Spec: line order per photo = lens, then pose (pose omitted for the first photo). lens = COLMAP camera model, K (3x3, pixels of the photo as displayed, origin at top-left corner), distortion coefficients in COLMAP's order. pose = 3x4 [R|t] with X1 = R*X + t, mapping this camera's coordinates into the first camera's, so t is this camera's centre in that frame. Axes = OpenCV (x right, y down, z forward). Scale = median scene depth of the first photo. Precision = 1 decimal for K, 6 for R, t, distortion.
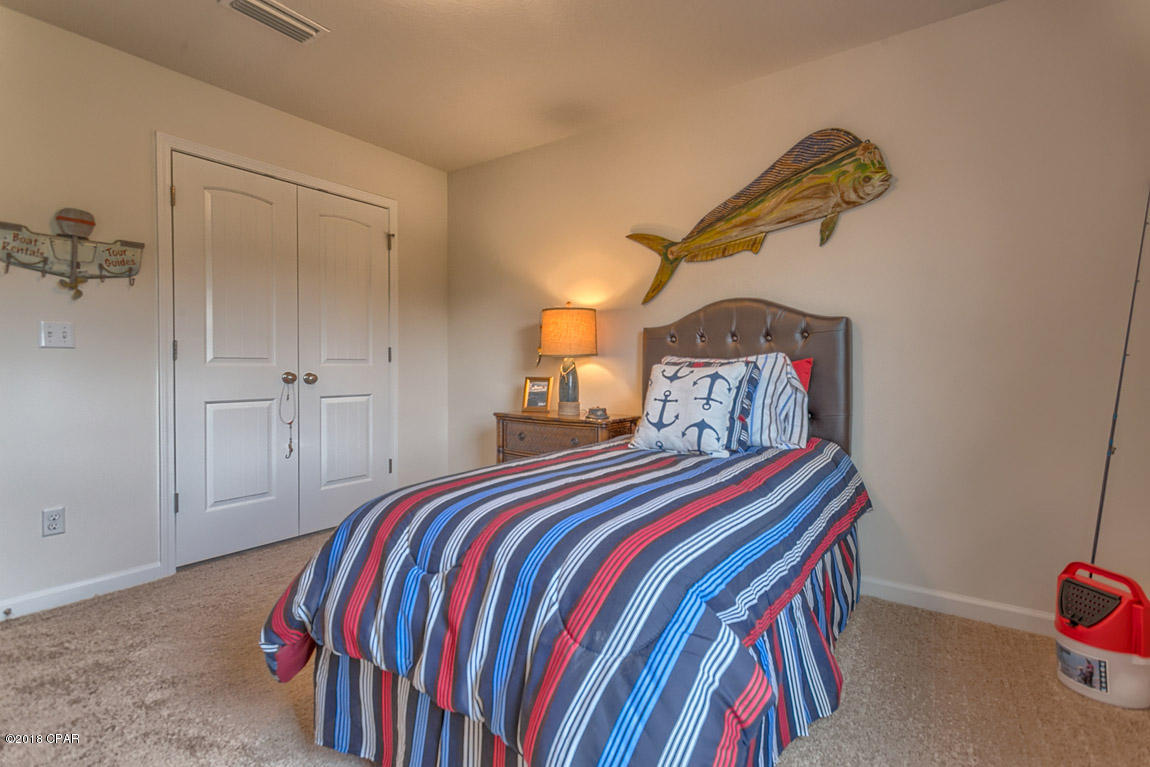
lens RADIAL K [[555.2, 0, 571.9], [0, 555.2, 370.1], [0, 0, 1]] dist [0.001874, 0.000198]
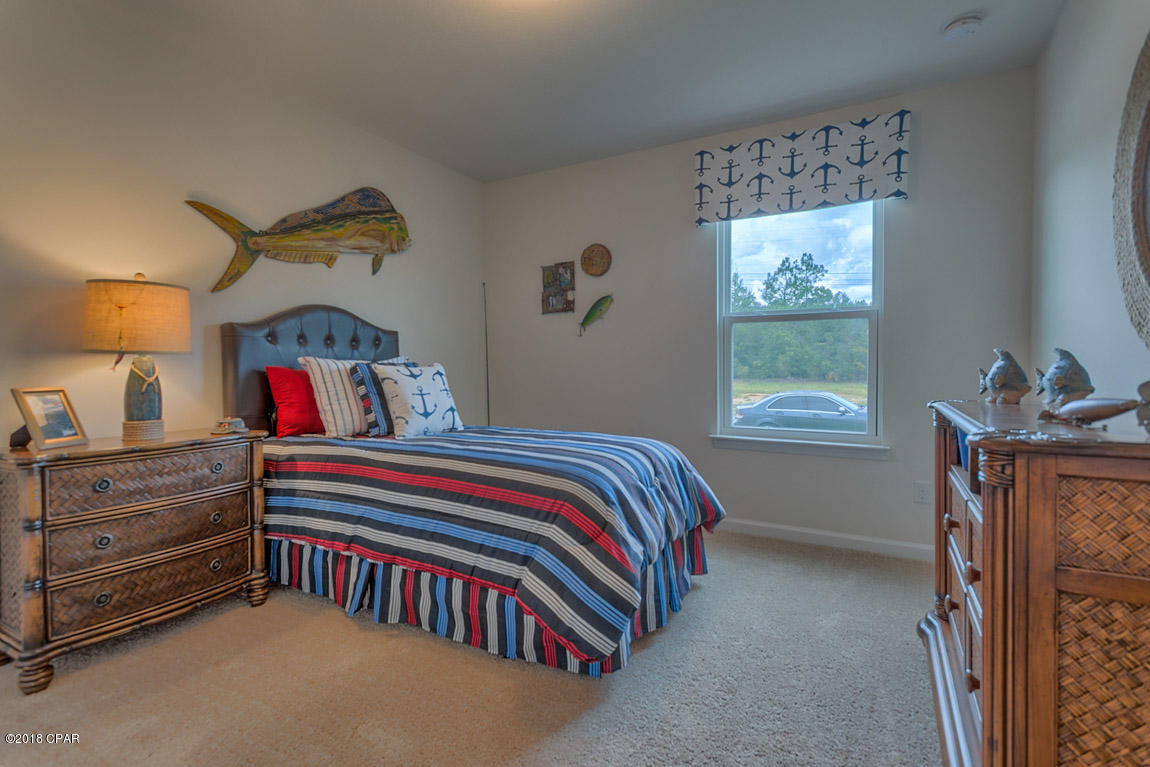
lens RADIAL K [[555.2, 0, 571.9], [0, 555.2, 370.1], [0, 0, 1]] dist [0.001874, 0.000198]
pose [[-0.127430, -0.011377, 0.991782, -0.851934], [0.013324, 0.999824, 0.013182, -0.008038], [-0.991758, 0.014894, -0.127256, 0.646262]]
